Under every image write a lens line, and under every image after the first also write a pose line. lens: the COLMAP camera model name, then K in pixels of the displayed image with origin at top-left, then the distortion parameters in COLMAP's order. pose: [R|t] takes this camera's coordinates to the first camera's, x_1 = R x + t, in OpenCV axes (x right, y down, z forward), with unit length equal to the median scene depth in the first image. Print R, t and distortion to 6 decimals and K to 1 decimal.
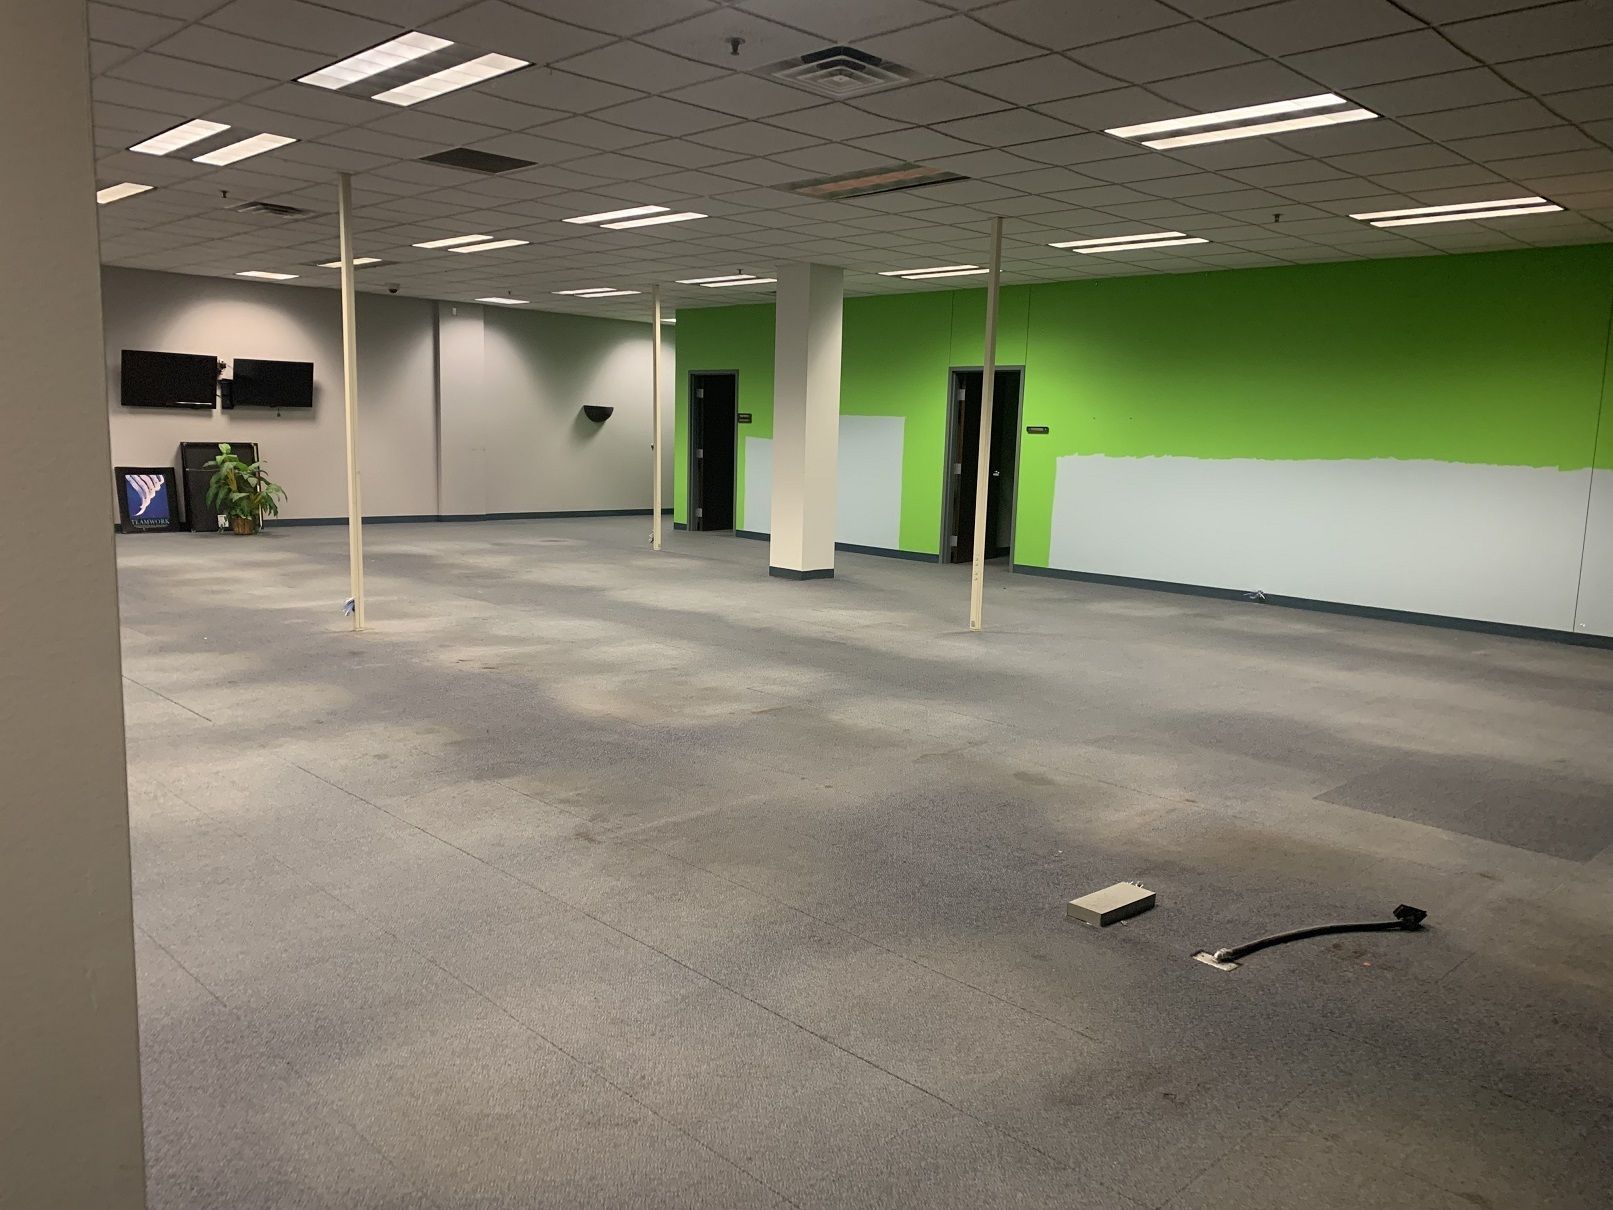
lens RADIAL K [[1243.7, 0, 819.2], [0, 1243.7, 598.2], [0, 0, 1]] dist [0.054881, -0.057211]
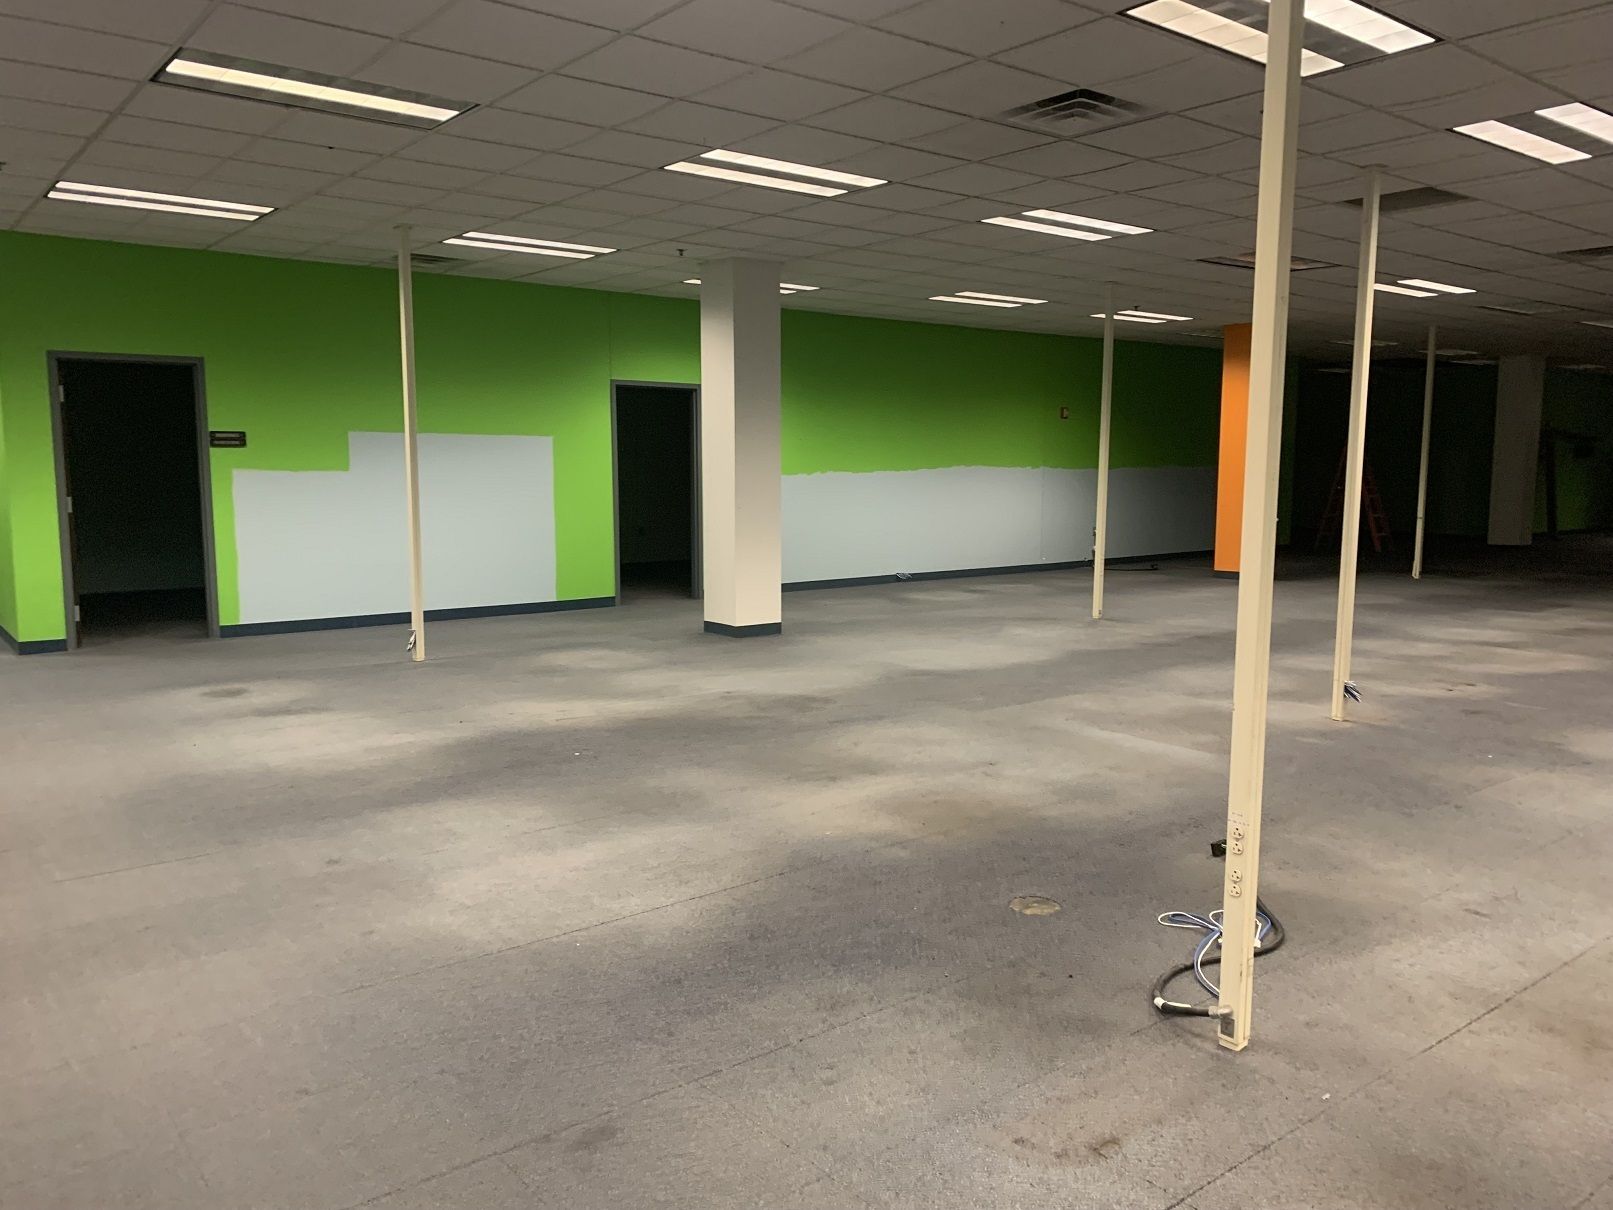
lens RADIAL K [[1243.7, 0, 819.2], [0, 1243.7, 598.2], [0, 0, 1]] dist [0.054881, -0.057211]
pose [[0.098692, -0.145462, 0.984429, -0.840807], [0.133837, 0.982211, 0.131716, -0.146398], [-0.986077, 0.118754, 0.116405, 0.867152]]
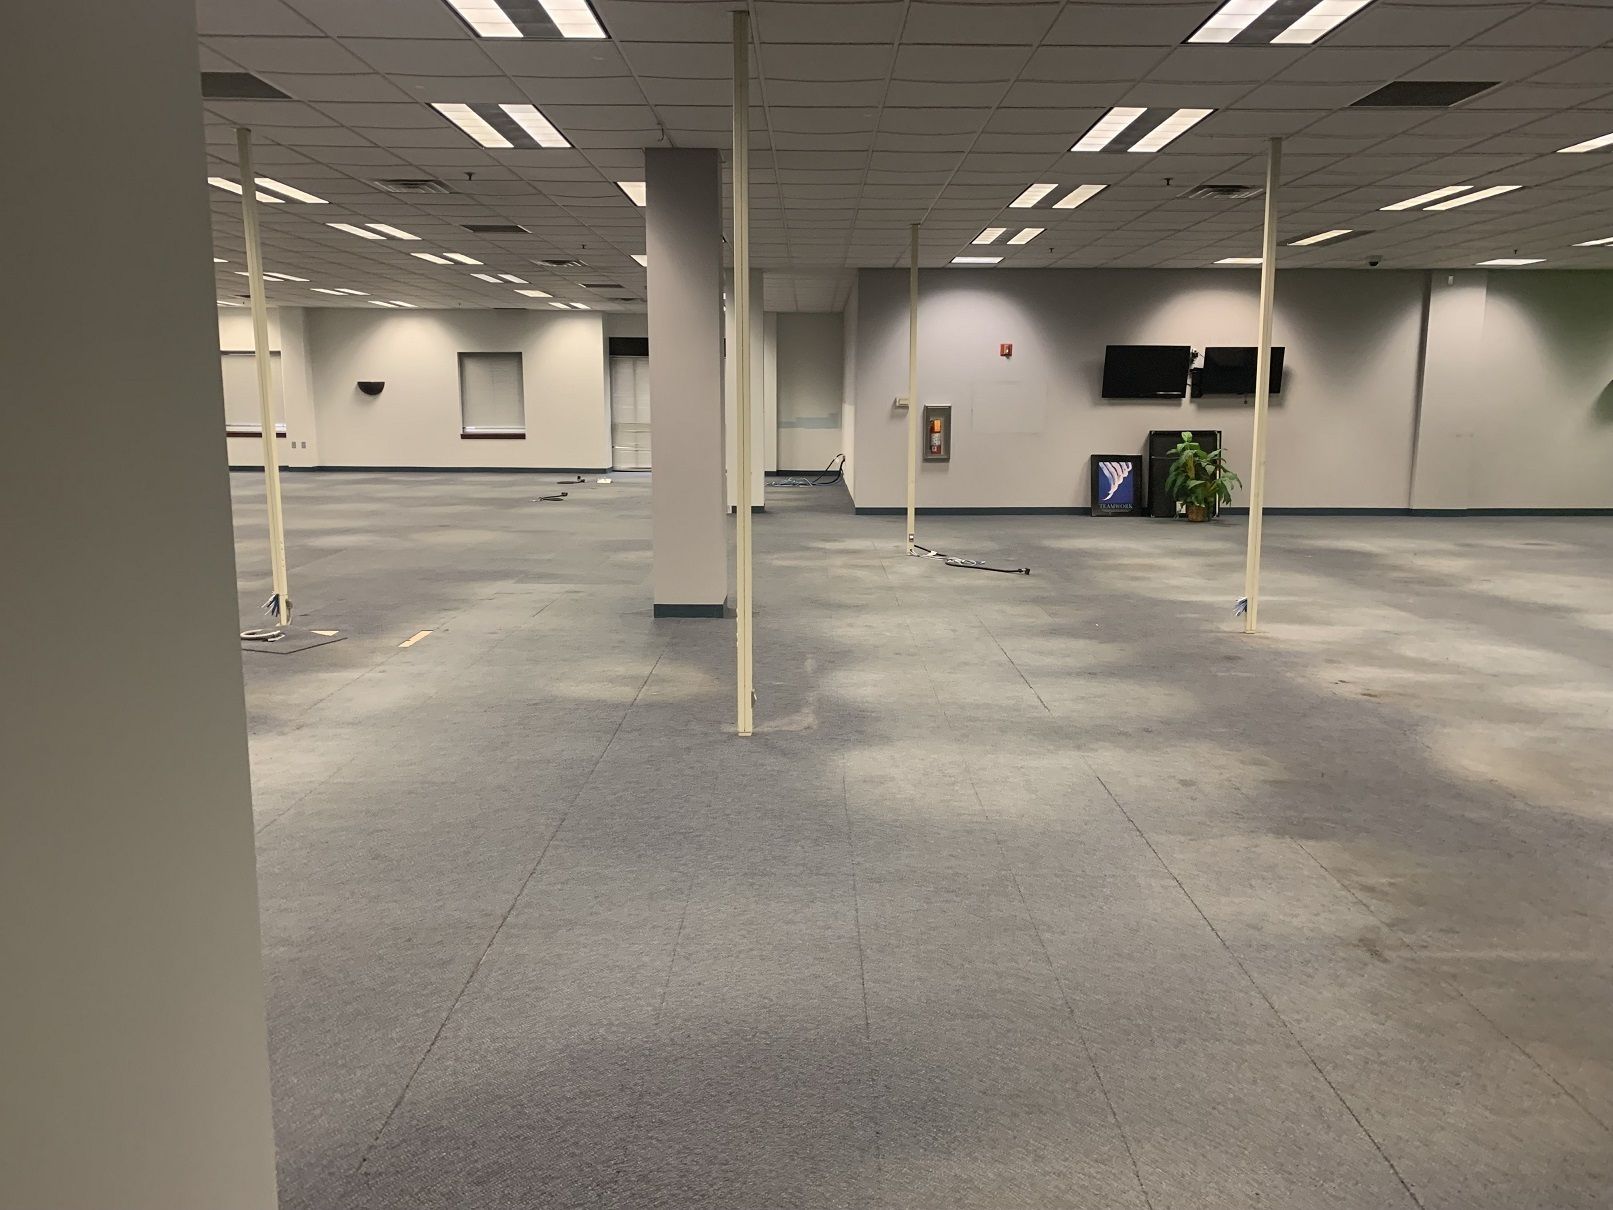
lens RADIAL K [[1249.0, 0, 809.6], [0, 1249.0, 584.3], [0, 0, 1]] dist [0.002828, 0.000060]
pose [[0.709781, 0.078435, -0.700042, 0.036001], [-0.078526, 0.996398, 0.032021, -0.011005], [0.700032, 0.032244, 0.713384, 0.089041]]
